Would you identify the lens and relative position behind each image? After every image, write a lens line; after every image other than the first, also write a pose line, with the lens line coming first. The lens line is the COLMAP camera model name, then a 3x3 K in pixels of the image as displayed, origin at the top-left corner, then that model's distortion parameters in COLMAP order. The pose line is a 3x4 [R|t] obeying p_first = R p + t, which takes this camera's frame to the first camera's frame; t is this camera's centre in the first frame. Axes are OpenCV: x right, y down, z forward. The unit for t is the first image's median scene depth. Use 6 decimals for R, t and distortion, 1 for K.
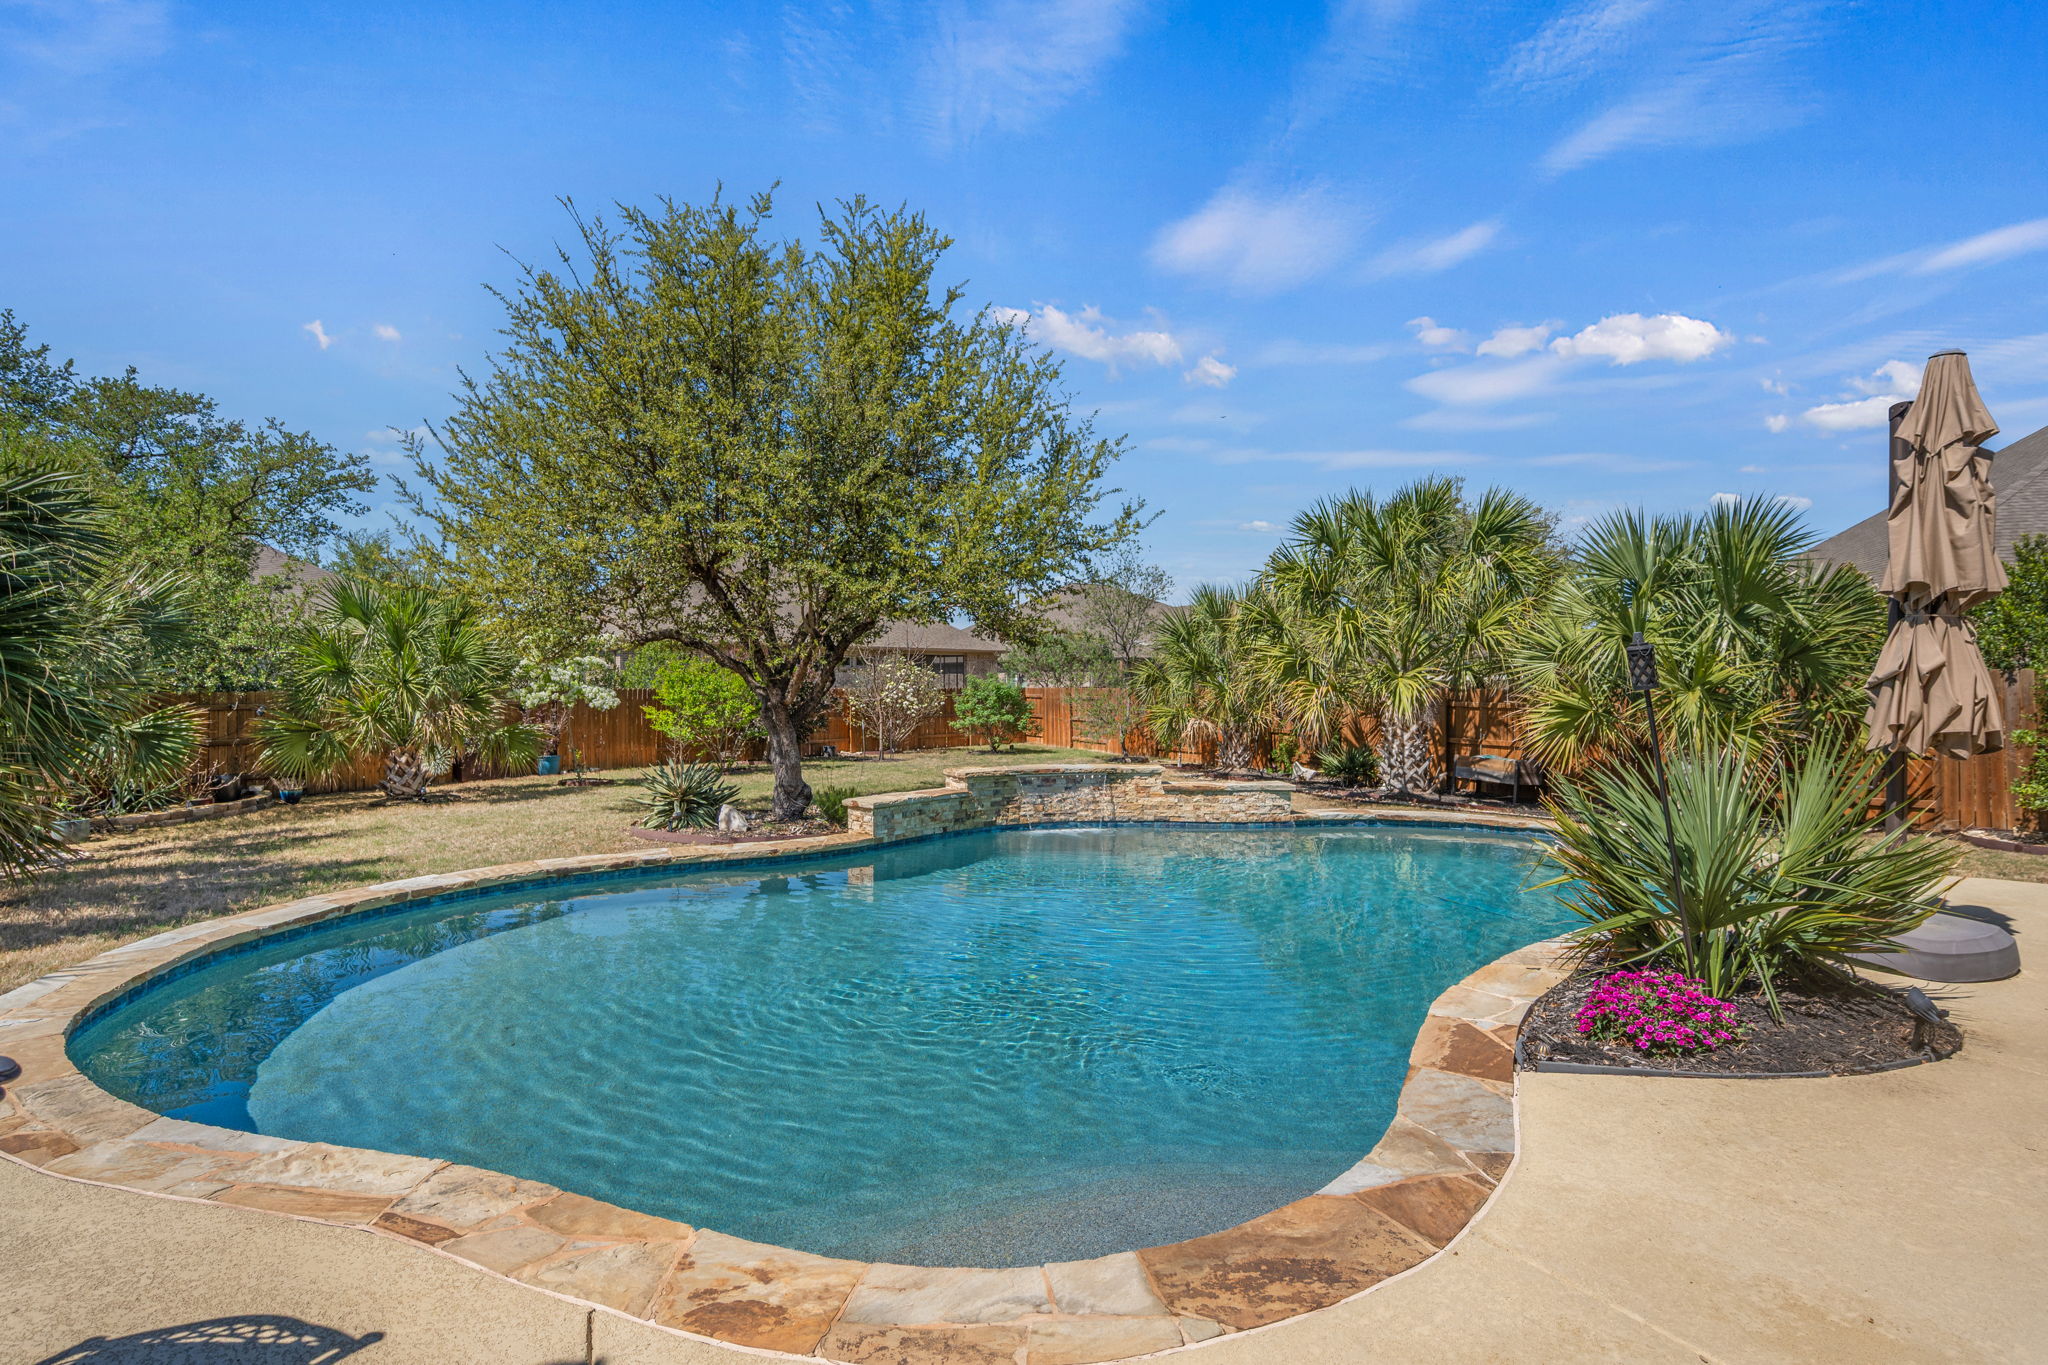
lens RADIAL K [[861.1, 0, 1024.9], [0, 861.1, 673.5], [0, 0, 1]] dist [-0.002044, -0.000070]
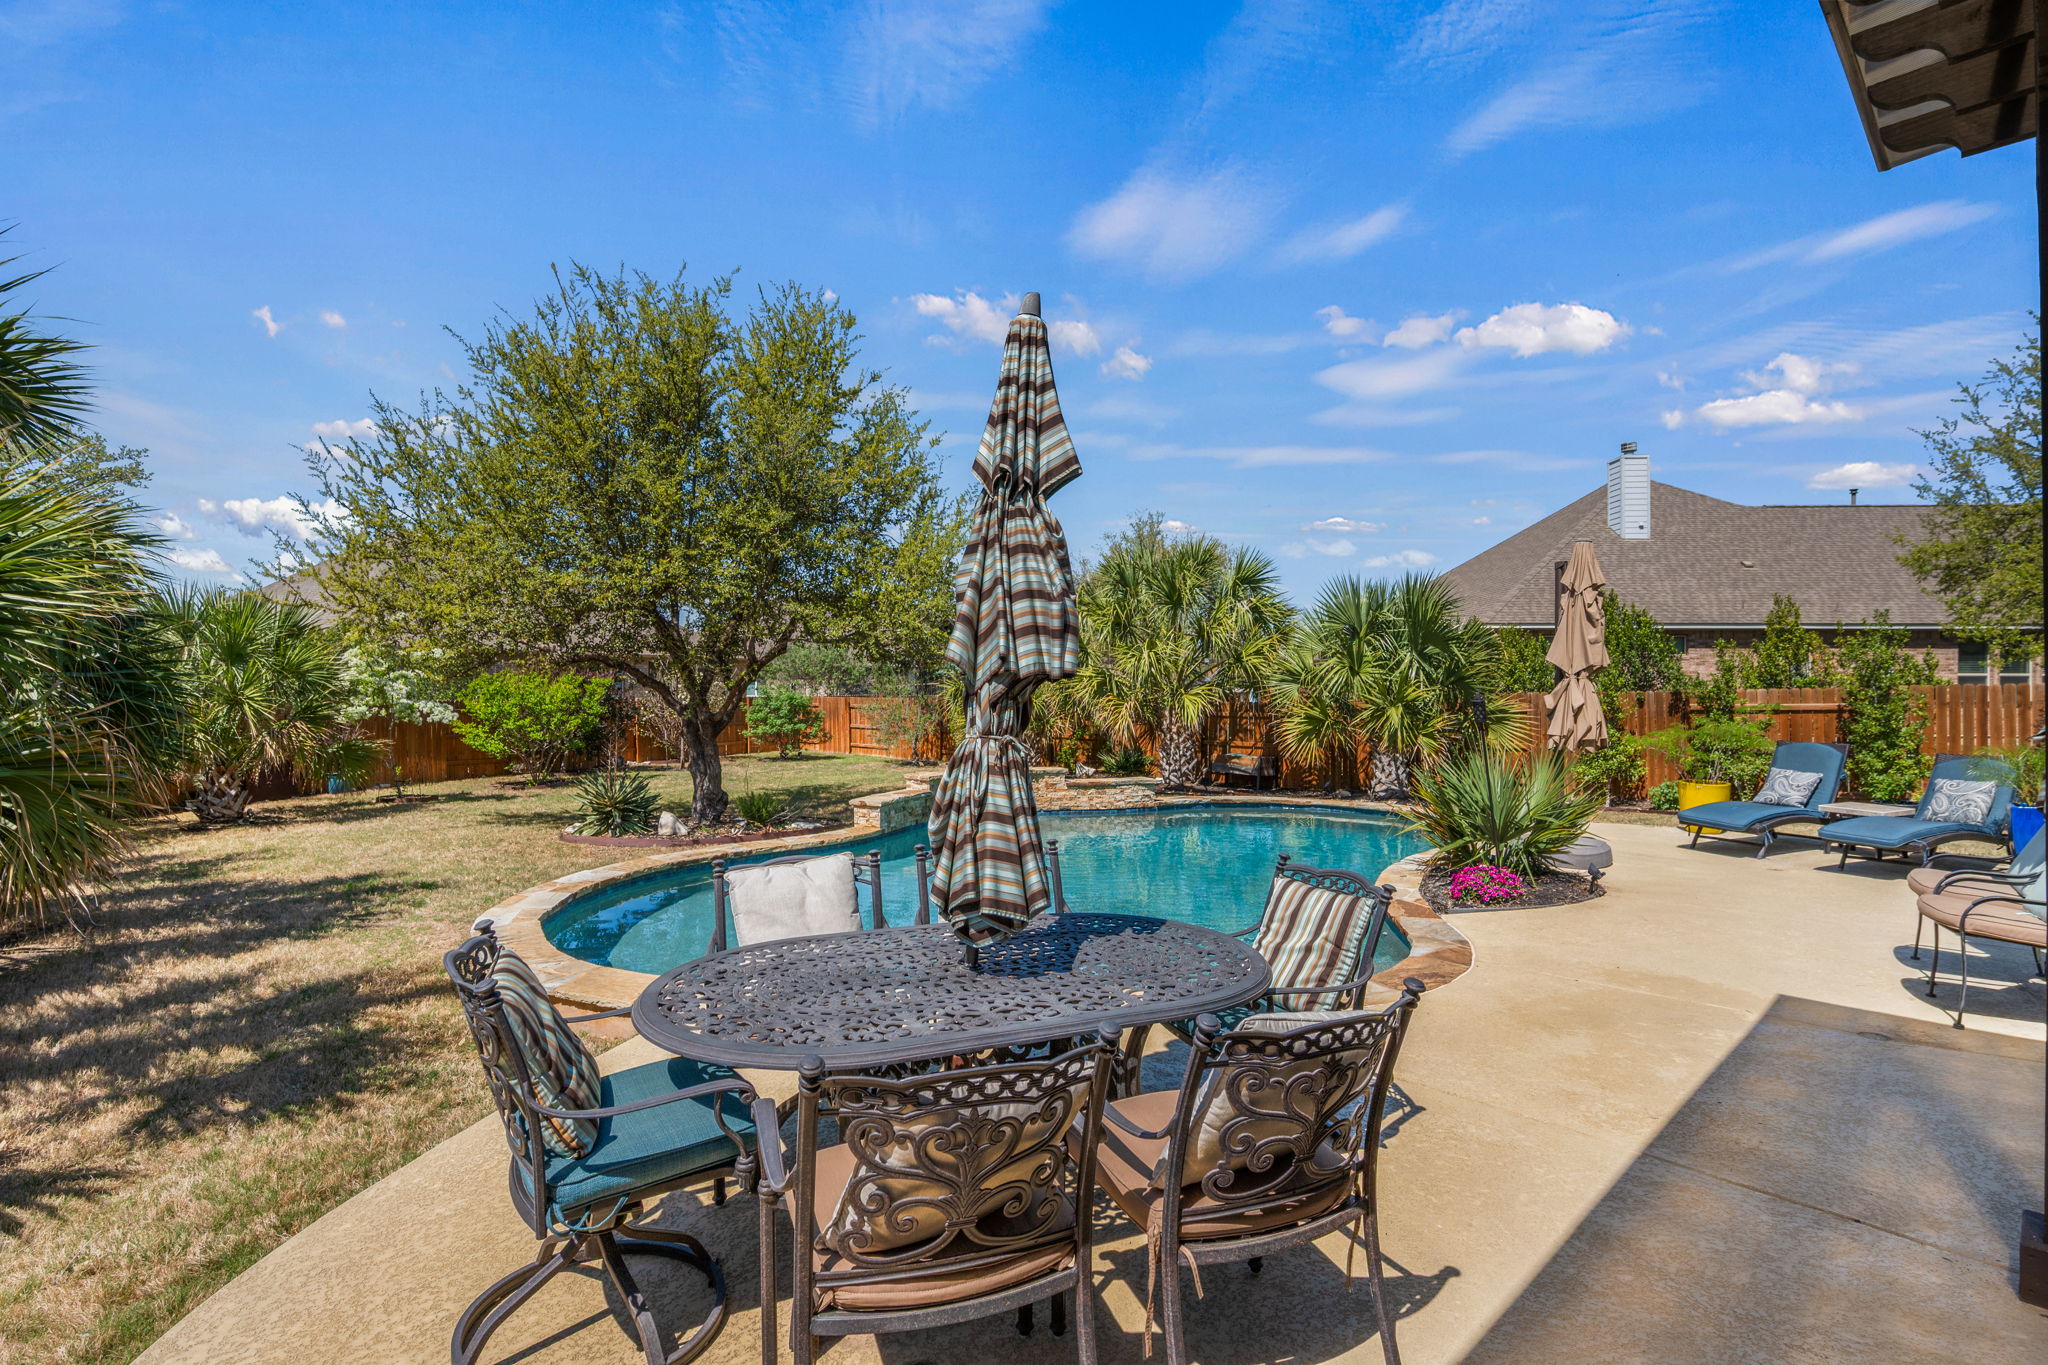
lens RADIAL K [[801.0, 0, 1011.7], [0, 801.0, 679.1], [0, 0, 1]] dist [0.000229, 0.000355]
pose [[0.963963, 0.005906, 0.265969, -0.187265], [-0.004637, 0.999975, -0.005398, -0.014937], [-0.265994, 0.003970, 0.963966, -0.112756]]
